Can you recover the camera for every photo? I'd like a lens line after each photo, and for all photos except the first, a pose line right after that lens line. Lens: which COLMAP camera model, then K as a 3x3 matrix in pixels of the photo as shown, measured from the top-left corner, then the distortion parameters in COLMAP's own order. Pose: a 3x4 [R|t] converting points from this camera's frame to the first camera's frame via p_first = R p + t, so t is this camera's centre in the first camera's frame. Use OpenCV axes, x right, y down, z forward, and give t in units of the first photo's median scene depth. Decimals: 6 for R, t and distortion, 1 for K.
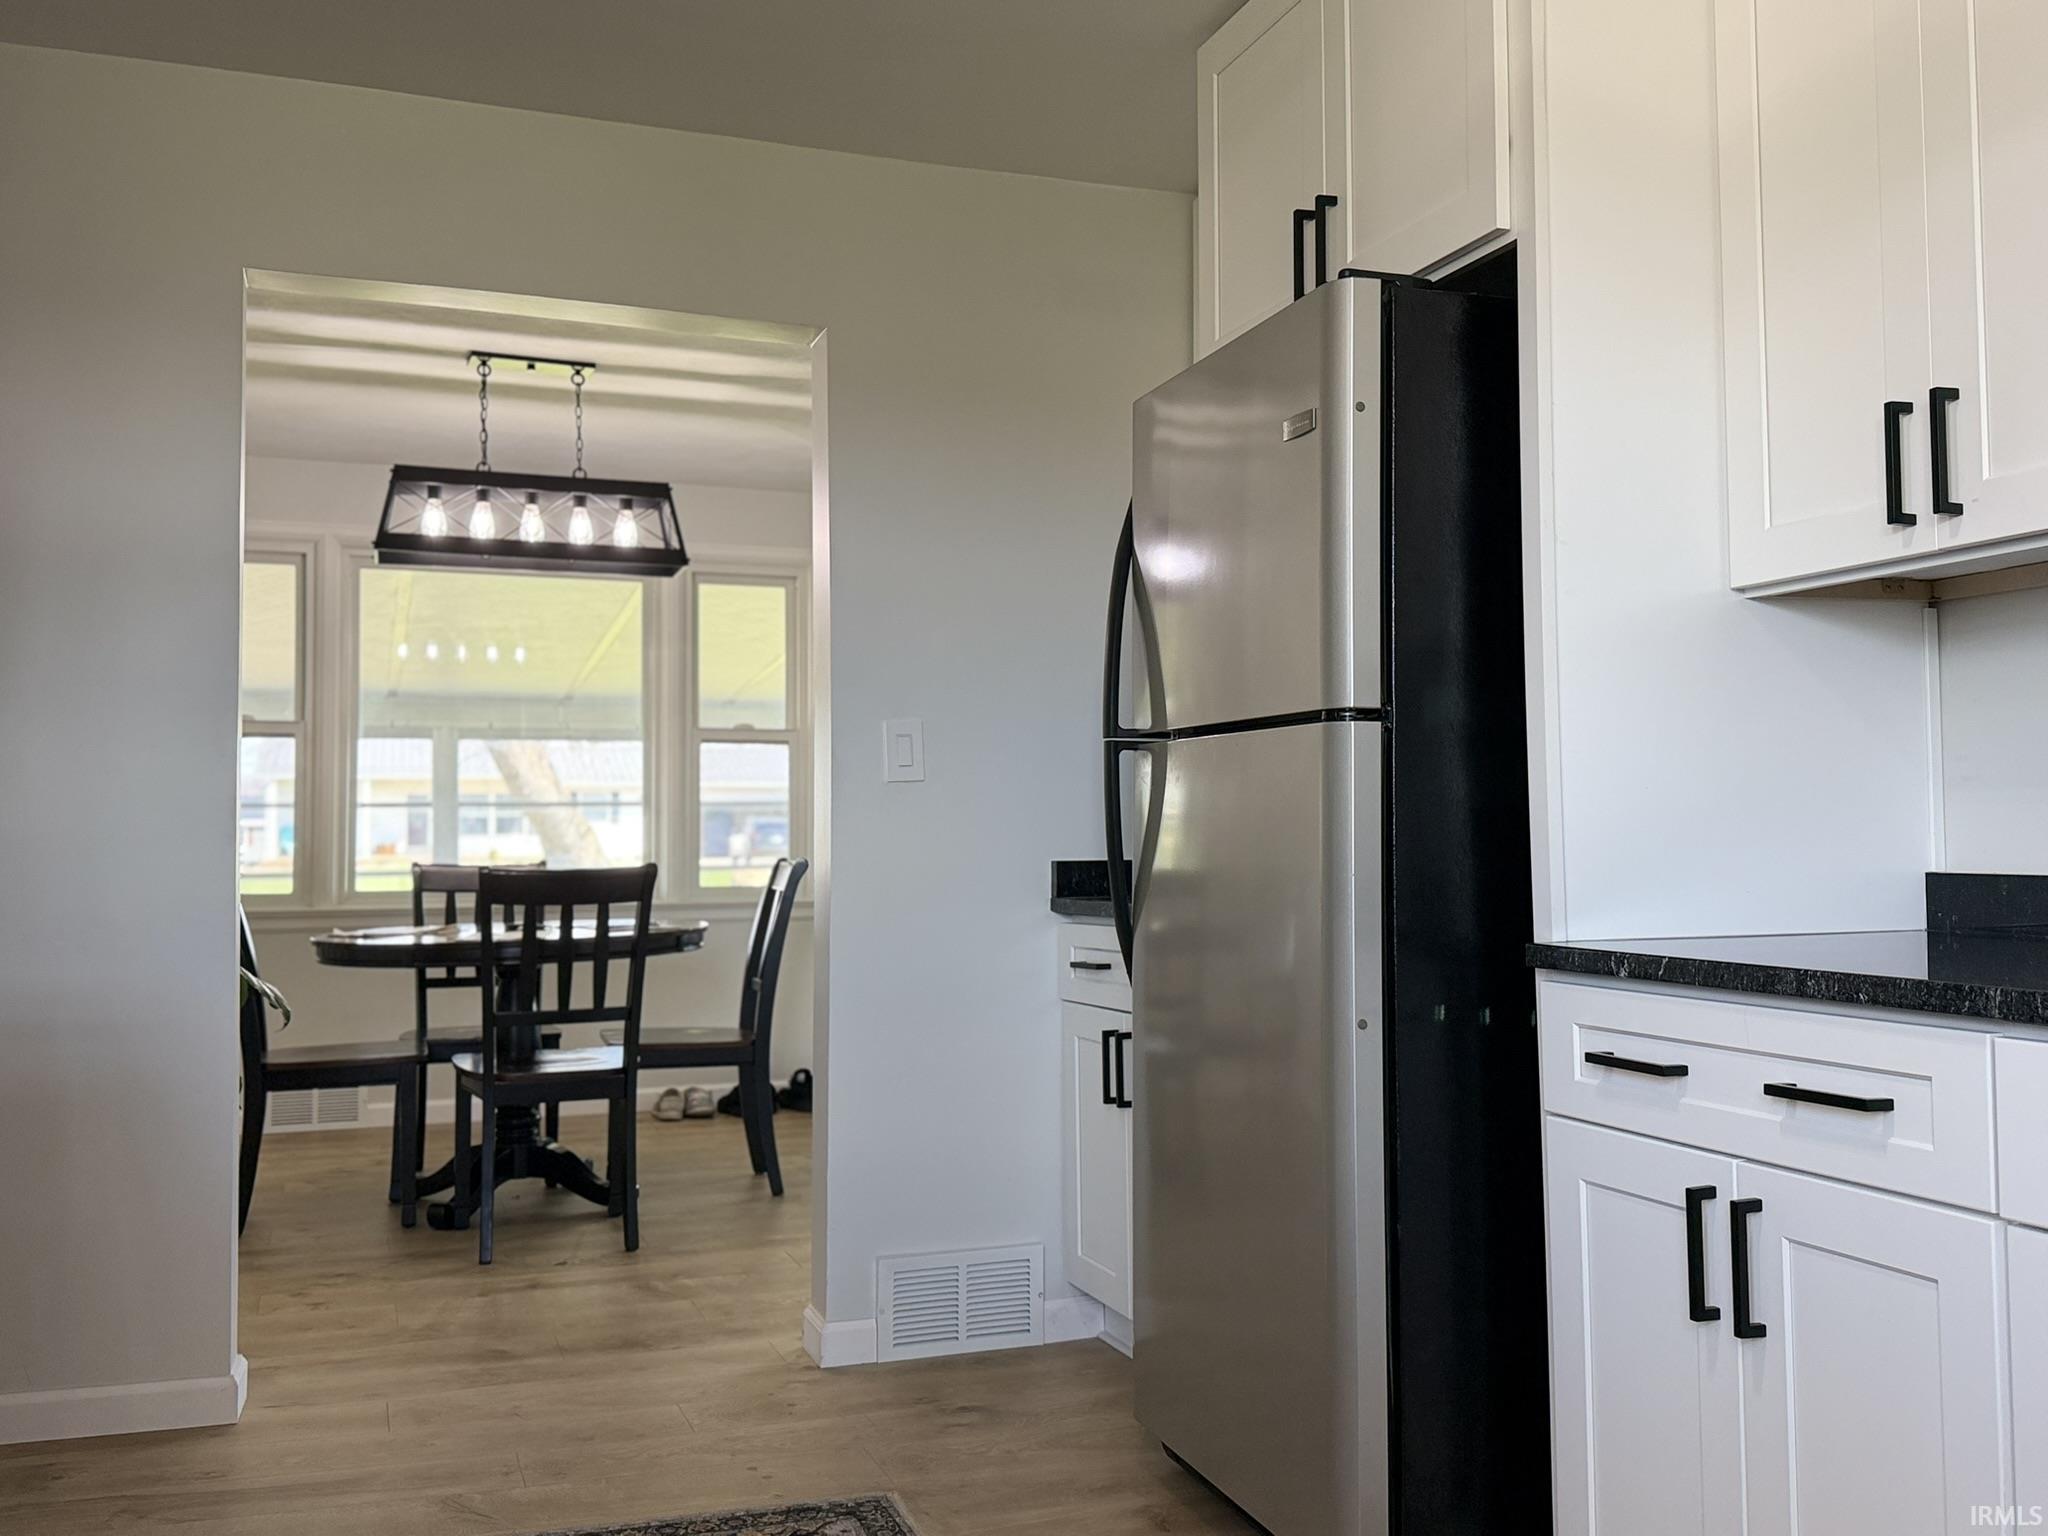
lens RADIAL K [[1869.0, 0, 1019.6], [0, 1869.0, 760.5], [0, 0, 1]] dist [0.024695, 0.000000]
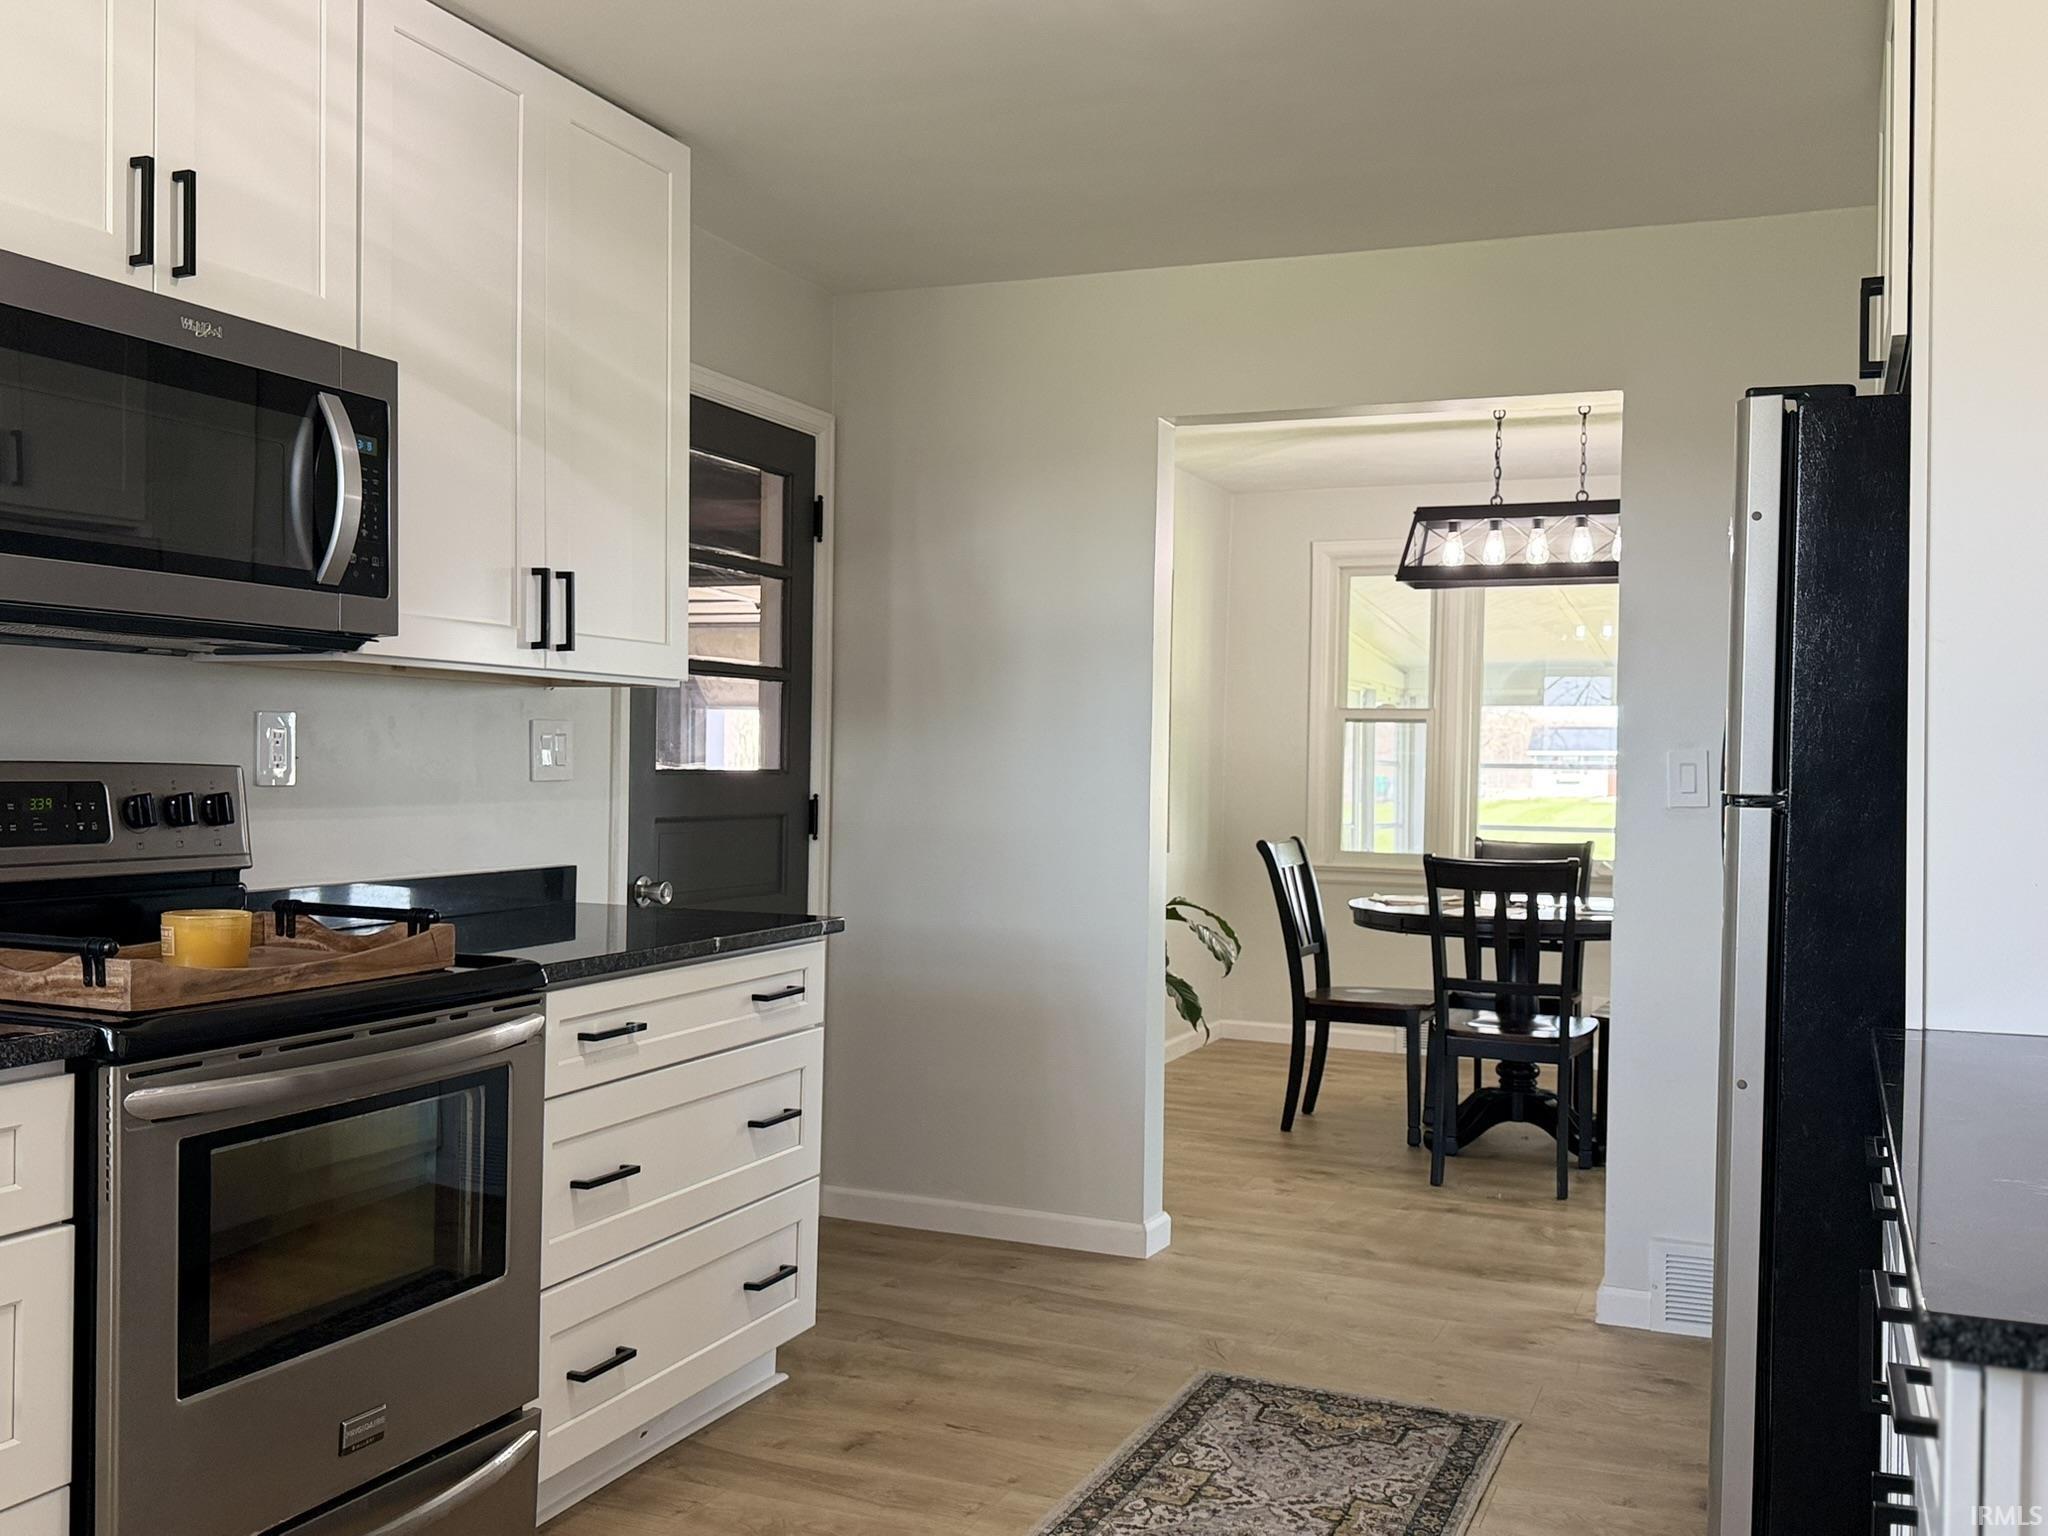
lens RADIAL K [[1869.0, 0, 1018.8], [0, 1869.0, 770.4], [0, 0, 1]] dist [0.024695, 0.000000]
pose [[0.731854, 0.018720, -0.681204, 0.434923], [0.013009, 0.999057, 0.041431, -0.066141], [0.681337, -0.039183, 0.730920, -0.062107]]
